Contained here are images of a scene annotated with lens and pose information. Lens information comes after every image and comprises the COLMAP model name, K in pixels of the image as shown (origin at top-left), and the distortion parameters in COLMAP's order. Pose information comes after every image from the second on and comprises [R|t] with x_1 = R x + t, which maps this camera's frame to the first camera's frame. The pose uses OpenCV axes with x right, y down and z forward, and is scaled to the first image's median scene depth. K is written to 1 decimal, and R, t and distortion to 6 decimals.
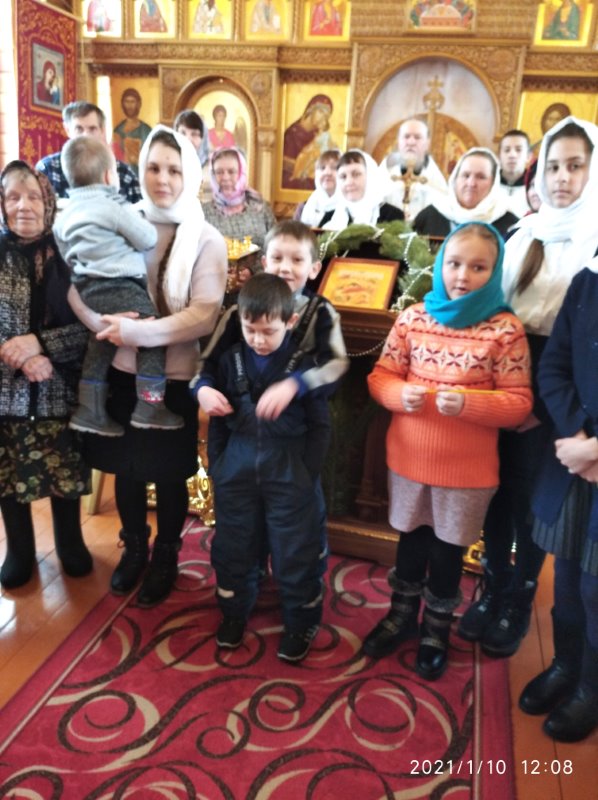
lens RADIAL K [[664.1, 0, 296.6], [0, 664.1, 402.3], [0, 0, 1]] dist [0.063022, -0.108577]
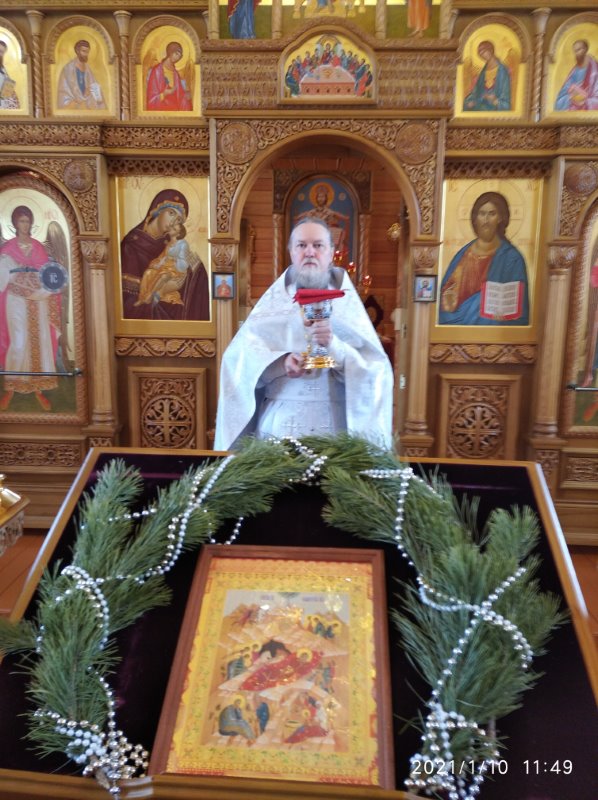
lens RADIAL K [[645.0, 0, 296.5], [0, 645.0, 399.5], [0, 0, 1]] dist [0.056010, -0.084471]
pose [[0.979754, -0.076991, 0.184810, 0.026434], [0.102785, 0.985594, -0.134310, -0.146743], [-0.171807, 0.150587, 0.973553, 0.372756]]
